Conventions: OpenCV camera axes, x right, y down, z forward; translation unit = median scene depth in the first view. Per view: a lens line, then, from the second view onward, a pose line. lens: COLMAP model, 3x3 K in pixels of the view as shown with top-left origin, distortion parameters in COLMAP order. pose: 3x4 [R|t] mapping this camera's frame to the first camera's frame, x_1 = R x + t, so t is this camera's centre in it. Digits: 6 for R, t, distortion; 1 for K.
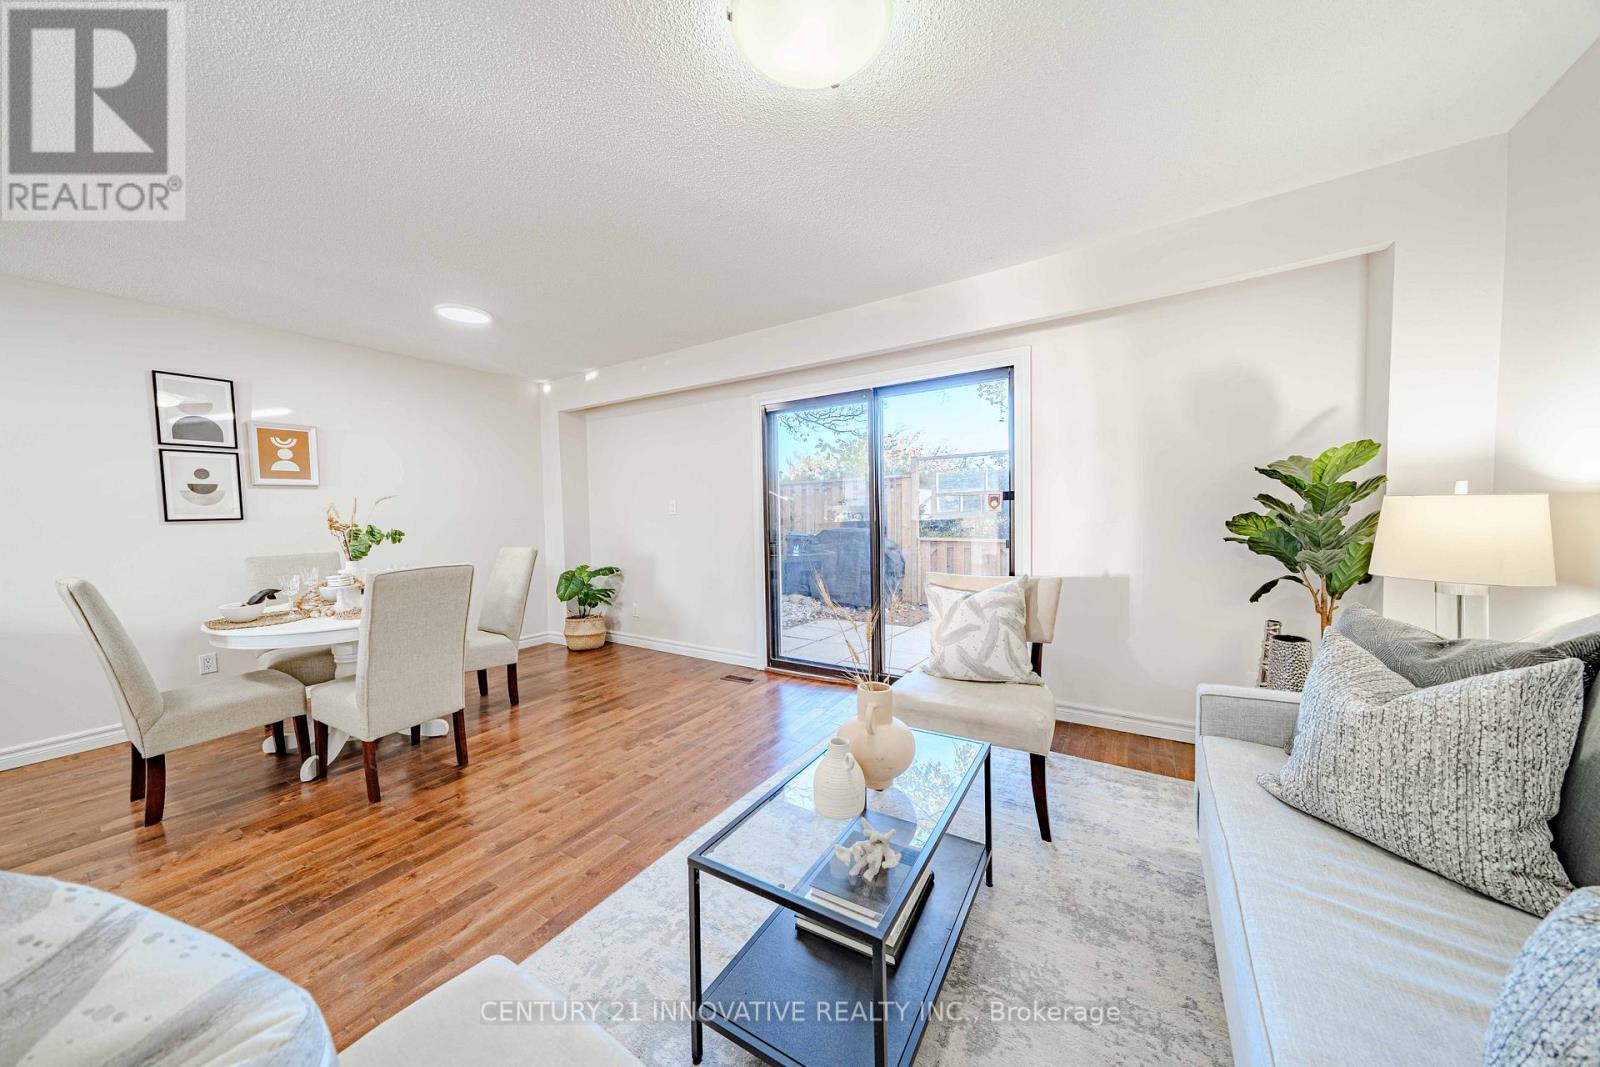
lens RADIAL K [[529.3, 0, 791.3], [0, 529.3, 533.2], [0, 0, 1]] dist [0.017349, -0.003313]
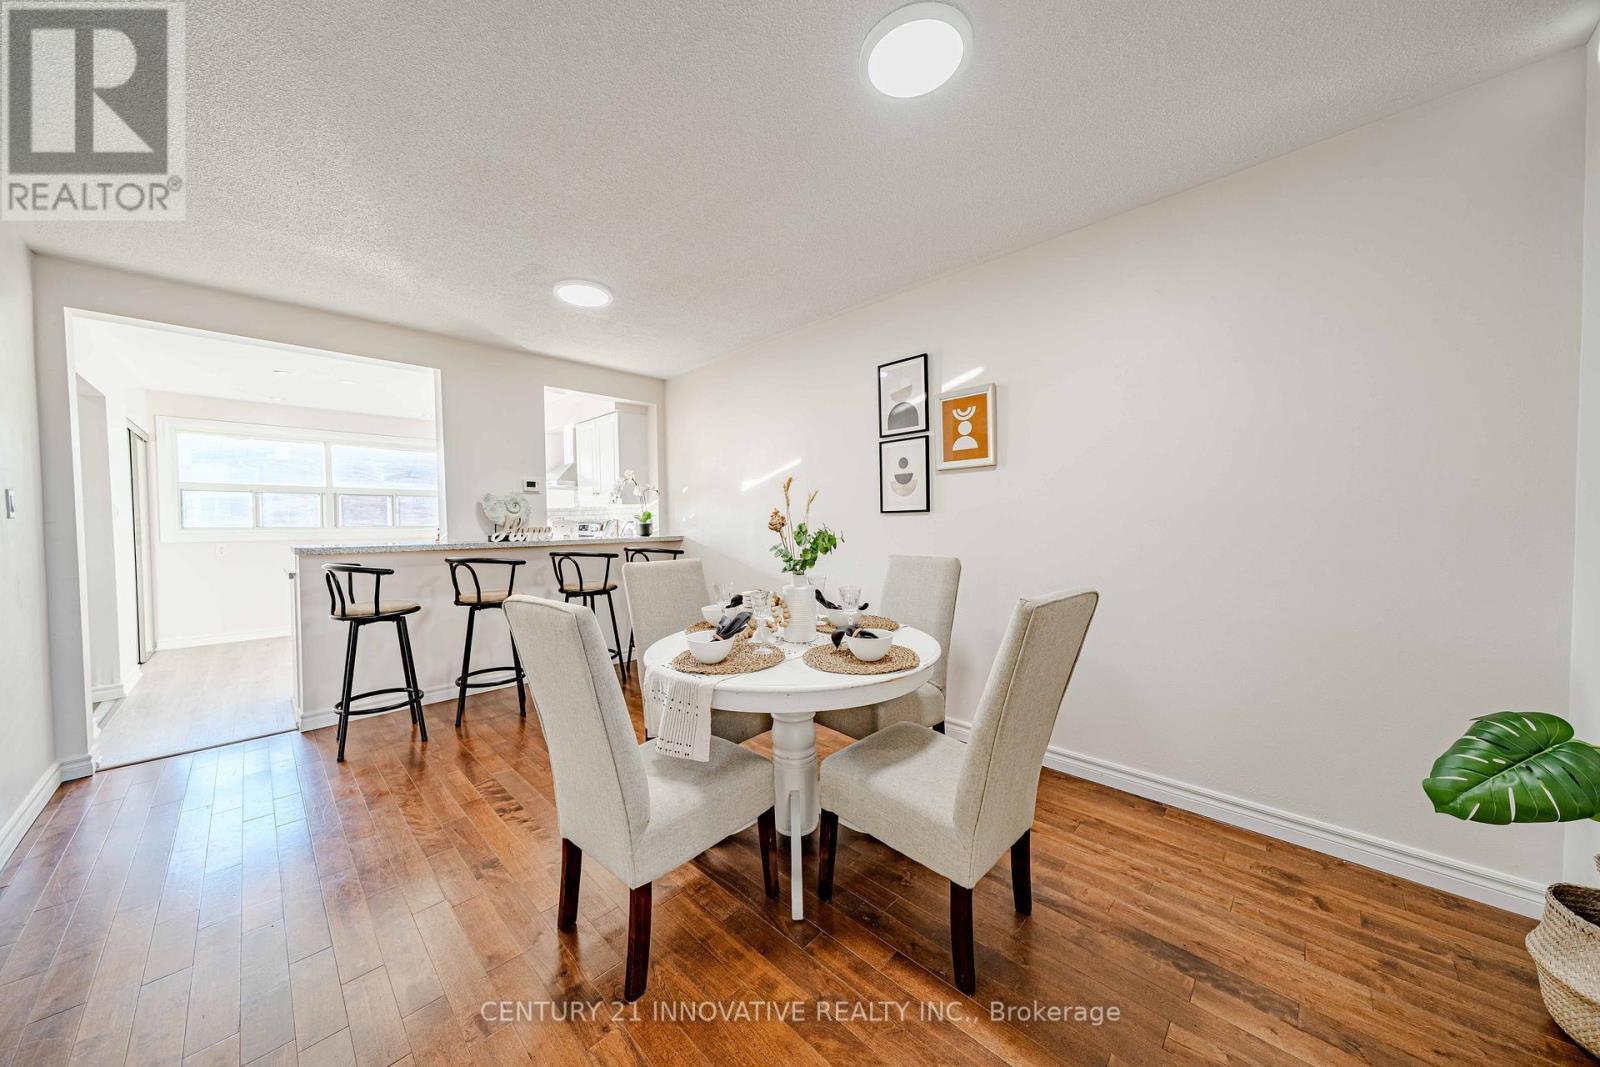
lens RADIAL K [[529.3, 0, 791.3], [0, 529.3, 533.2], [0, 0, 1]] dist [0.017349, -0.003313]
pose [[-0.201552, 0.054064, -0.977985, -0.156876], [-0.021394, 0.997994, 0.059579, -0.044473], [0.979244, 0.032931, -0.199991, 1.169741]]
